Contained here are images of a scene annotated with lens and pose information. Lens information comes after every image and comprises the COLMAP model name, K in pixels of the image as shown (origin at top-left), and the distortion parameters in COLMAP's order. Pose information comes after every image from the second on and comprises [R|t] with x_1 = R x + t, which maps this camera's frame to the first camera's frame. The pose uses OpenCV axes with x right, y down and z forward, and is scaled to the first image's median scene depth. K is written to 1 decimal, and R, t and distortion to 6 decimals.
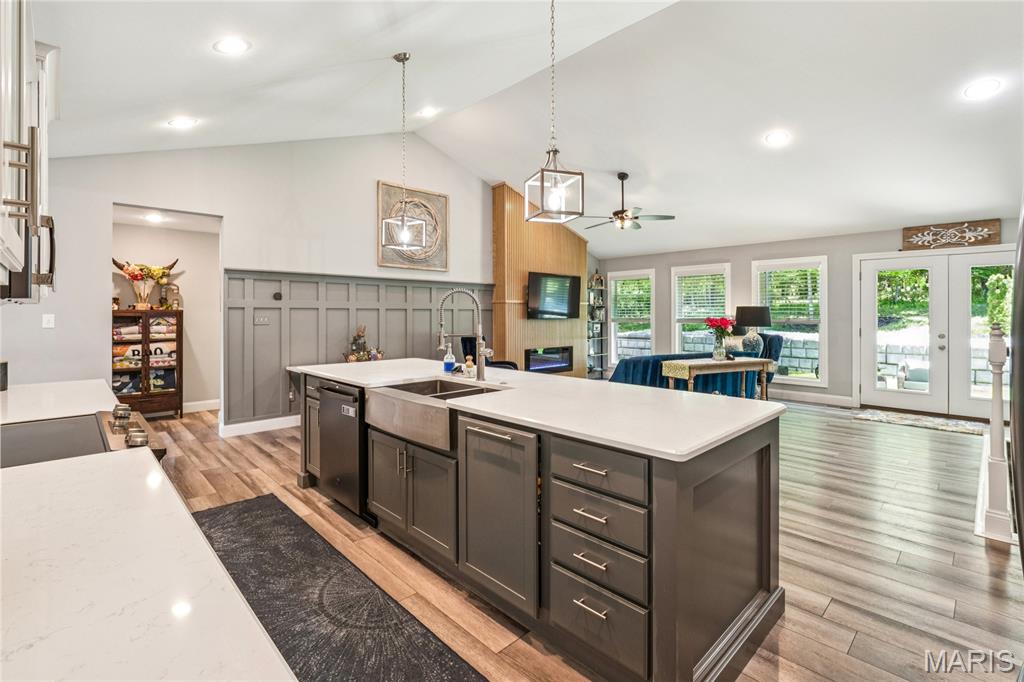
lens RADIAL K [[466.0, 0, 510.2], [0, 466.0, 316.0], [0, 0, 1]] dist [-0.000948, -0.000214]
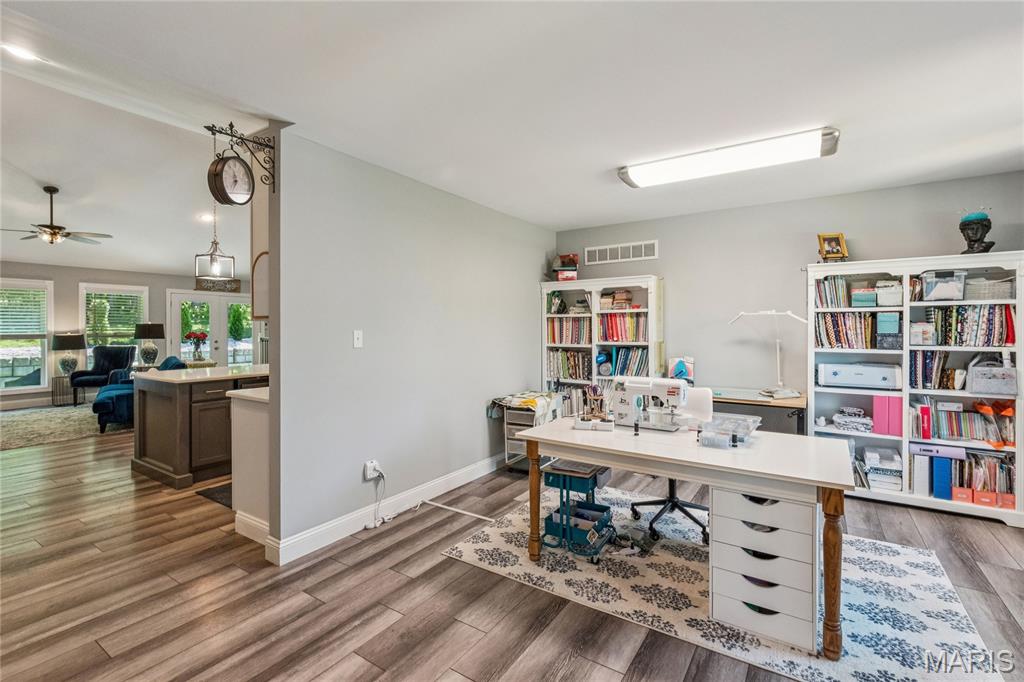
lens RADIAL K [[459.1, 0, 510.5], [0, 459.1, 327.8], [0, 0, 1]] dist [-0.000815, 0.000099]
pose [[-0.223048, 0.000152, 0.974807, -0.898770], [0.007911, 0.999967, 0.001654, -0.002411], [-0.974775, 0.008081, -0.223042, 0.265802]]
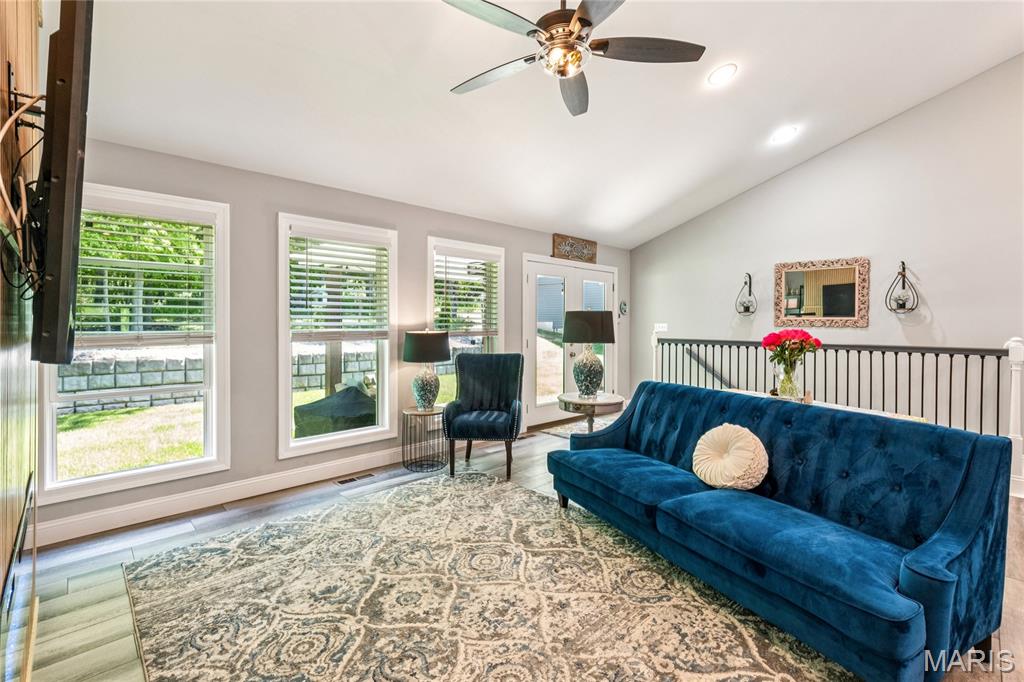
lens RADIAL K [[459.1, 0, 510.5], [0, 459.1, 327.8], [0, 0, 1]] dist [-0.000815, 0.000099]
pose [[-0.008533, -0.010776, 0.999906, -0.097846], [0.000985, 0.999941, 0.010785, -0.003756], [-0.999963, 0.001077, -0.008522, 1.016738]]
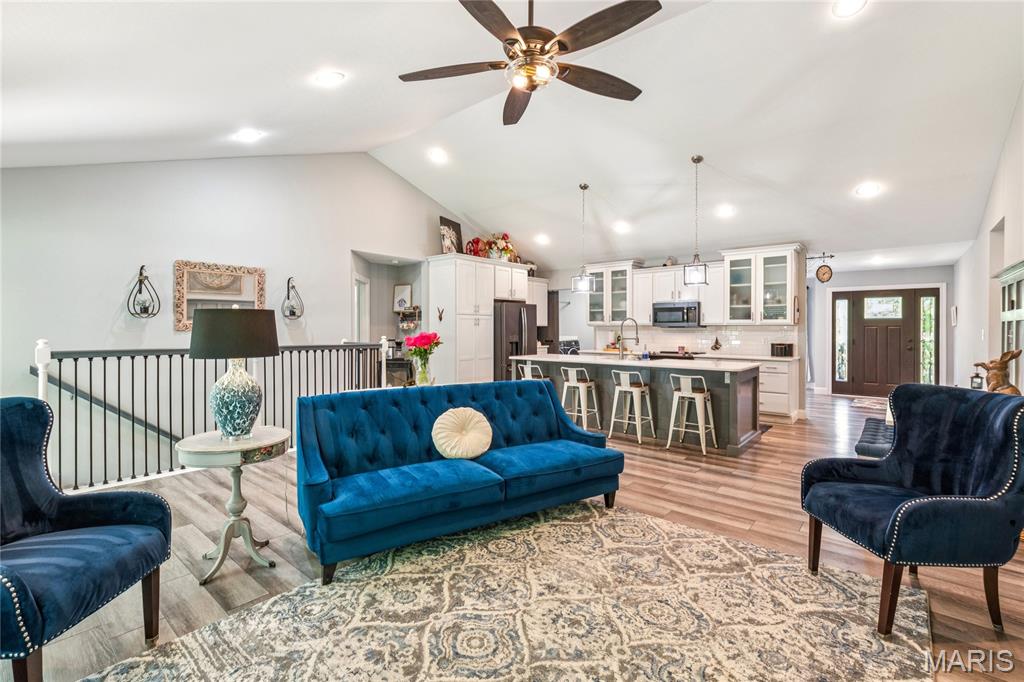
lens RADIAL K [[459.1, 0, 510.5], [0, 459.1, 327.8], [0, 0, 1]] dist [-0.000815, 0.000099]
pose [[-0.994461, -0.001775, -0.105089, 0.288954], [-0.001896, 0.999998, 0.001045, -0.003470], [0.105087, 0.001239, -0.994462, 1.321687]]
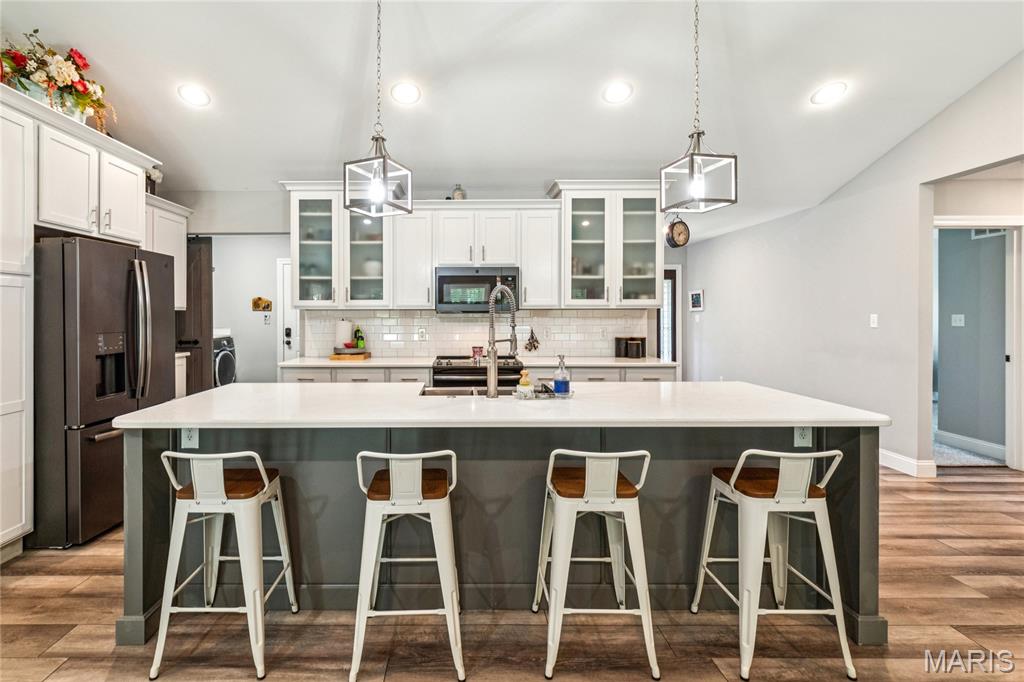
lens RADIAL K [[481.1, 0, 461.8], [0, 481.1, 314.4], [0, 0, 1]] dist [-0.001696, -0.000598]
pose [[-0.697715, -0.003197, -0.716368, 0.244811], [-0.001066, 0.999994, -0.003425, 0.000862], [0.716375, -0.001626, -0.697714, 0.668245]]
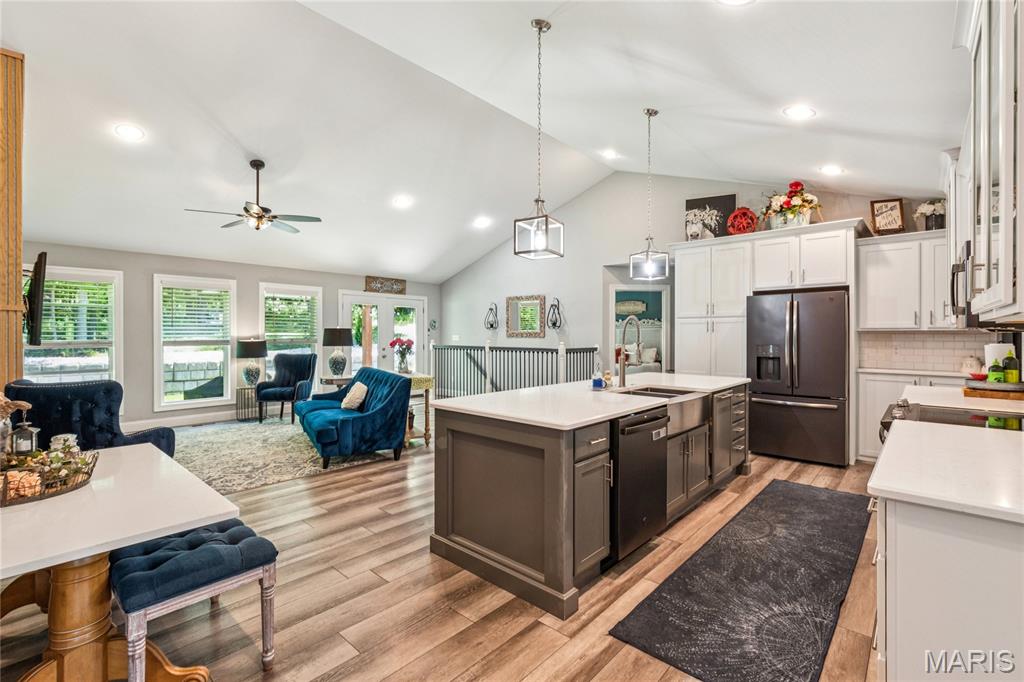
lens RADIAL K [[459.0, 0, 507.6], [0, 459.0, 336.7], [0, 0, 1]] dist [-0.002256, -0.000293]
pose [[-0.065565, -0.003062, 0.997844, -0.566880], [0.002772, 0.999991, 0.003251, -0.002468], [-0.997844, 0.002979, -0.065556, 0.605580]]
